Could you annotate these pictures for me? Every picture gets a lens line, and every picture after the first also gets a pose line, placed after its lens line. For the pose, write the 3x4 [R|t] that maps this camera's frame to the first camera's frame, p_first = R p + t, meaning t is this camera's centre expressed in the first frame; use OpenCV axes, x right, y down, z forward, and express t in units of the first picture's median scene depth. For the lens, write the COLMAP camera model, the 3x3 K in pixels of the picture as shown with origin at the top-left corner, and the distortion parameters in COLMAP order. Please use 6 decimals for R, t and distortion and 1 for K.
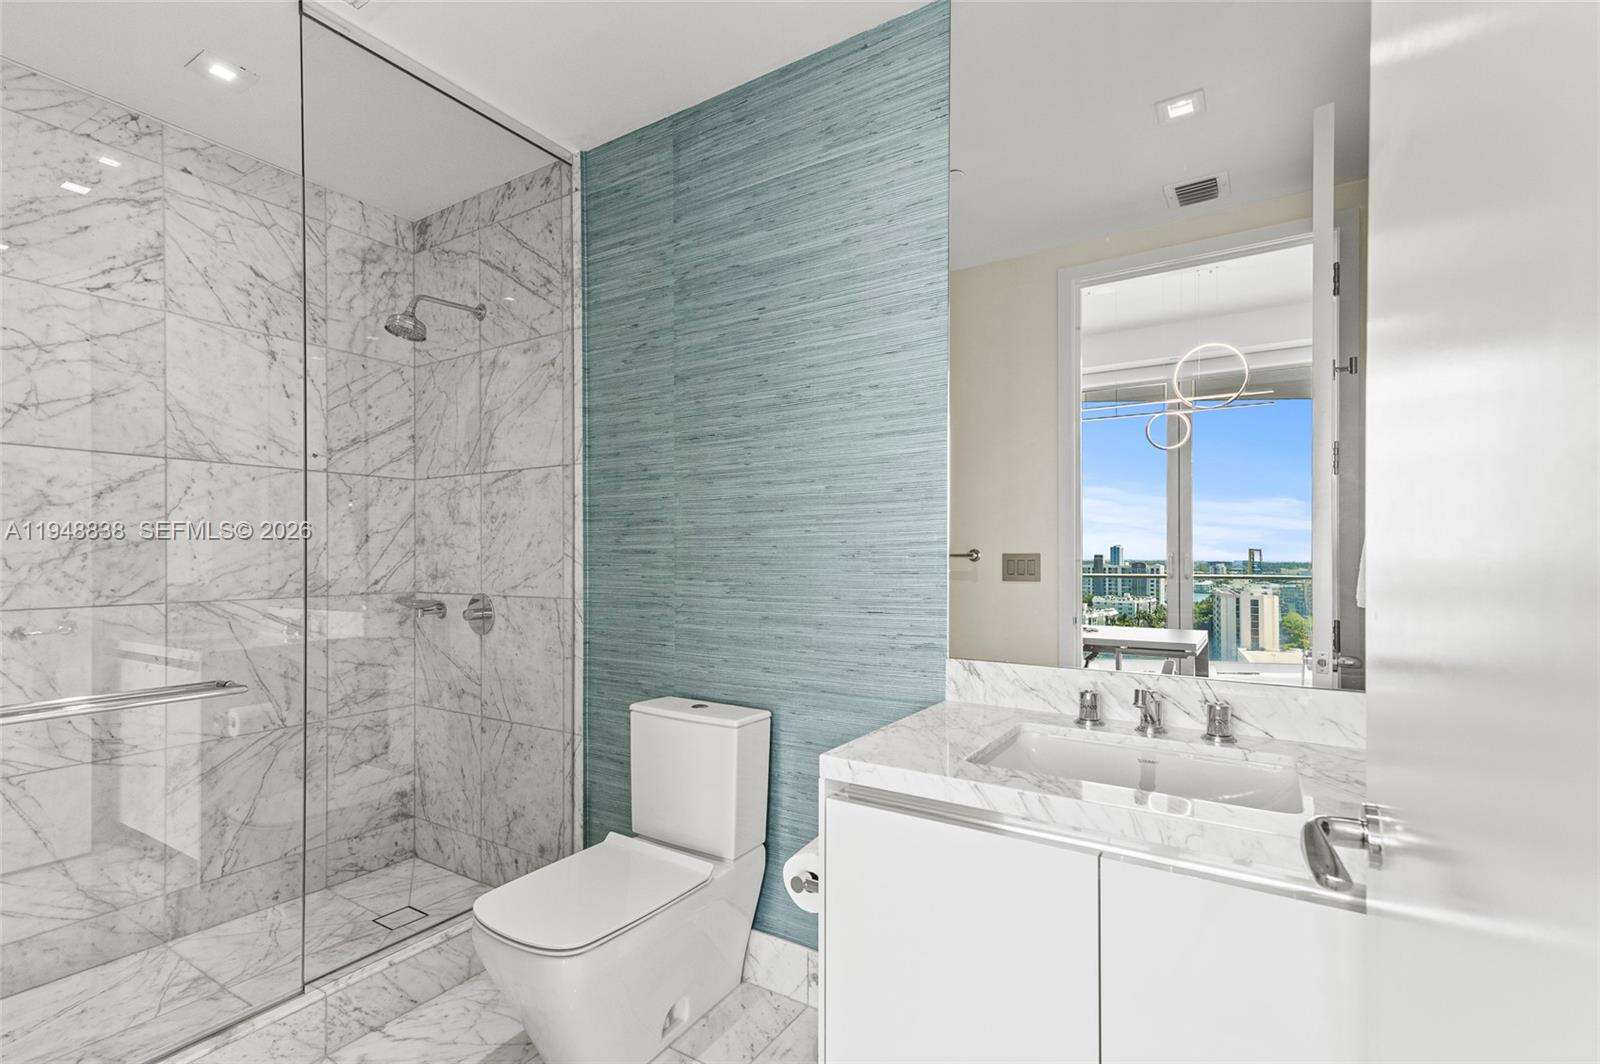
lens RADIAL K [[739.9, 0, 811.5], [0, 739.9, 555.4], [0, 0, 1]] dist [0.020462, -0.002219]
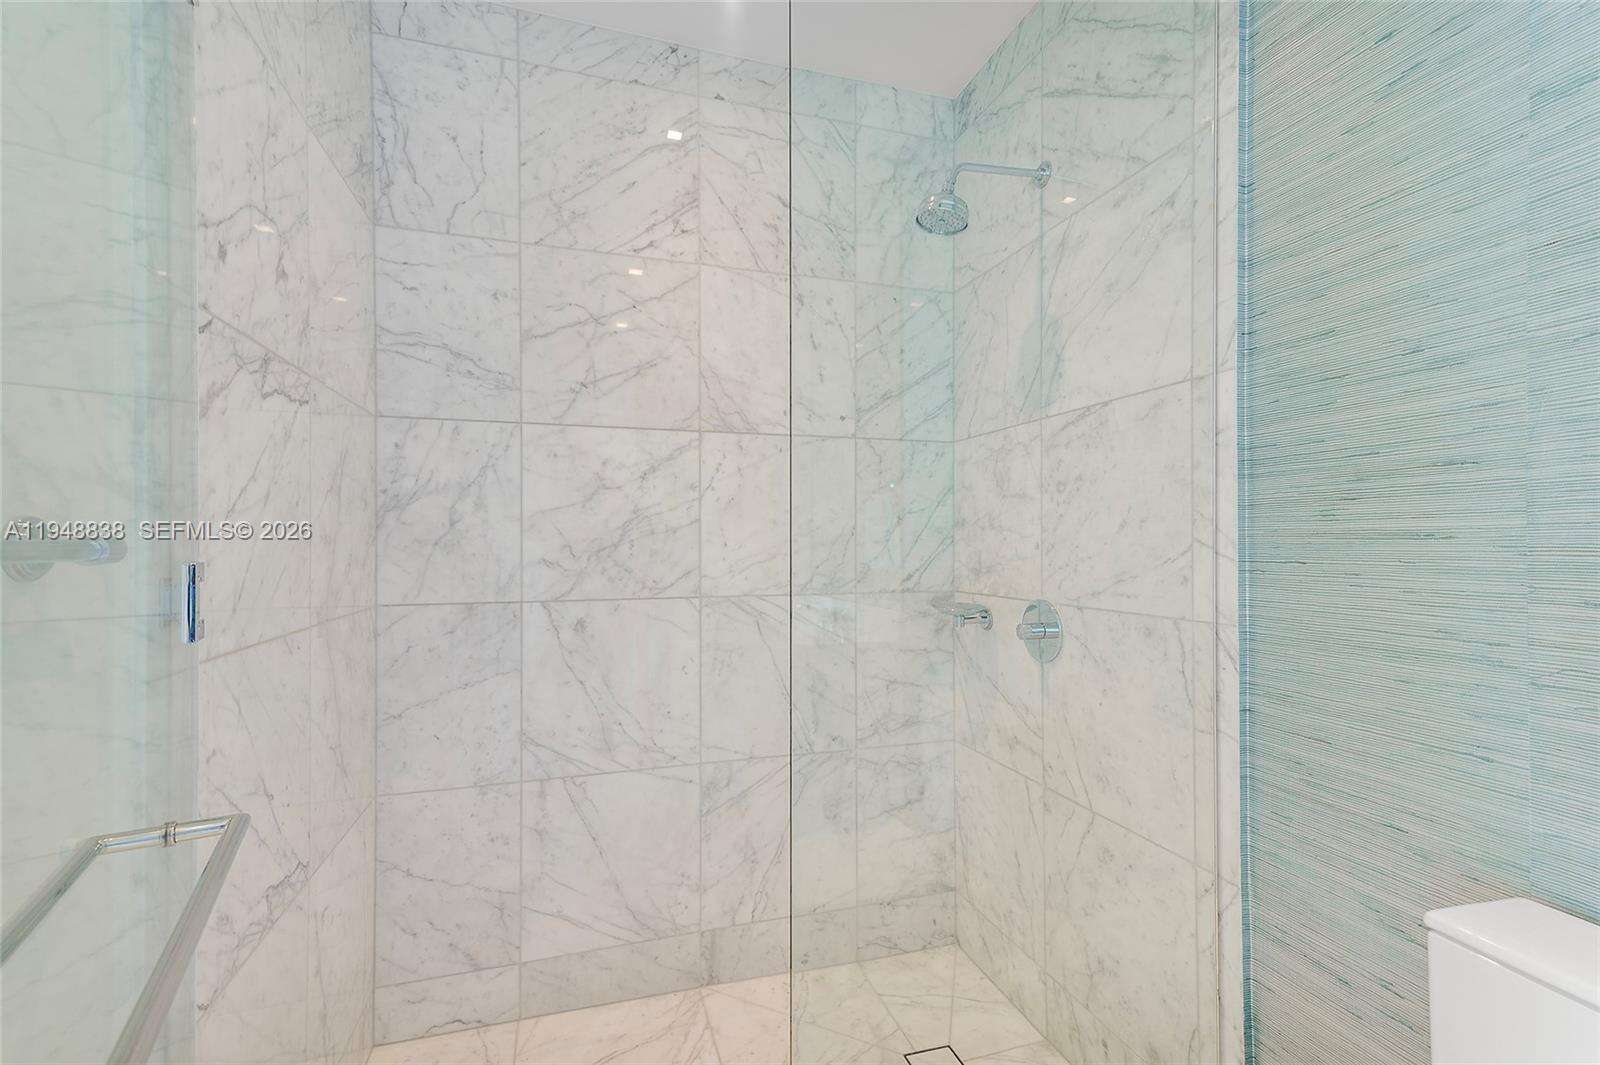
lens RADIAL K [[739.9, 0, 798.2], [0, 739.9, 539.1], [0, 0, 1]] dist [0.020462, -0.002219]
pose [[0.762935, -0.002521, -0.646471, -0.204379], [0.000811, 0.999995, -0.002943, -0.001374], [0.646475, 0.001721, 0.762933, 0.396013]]
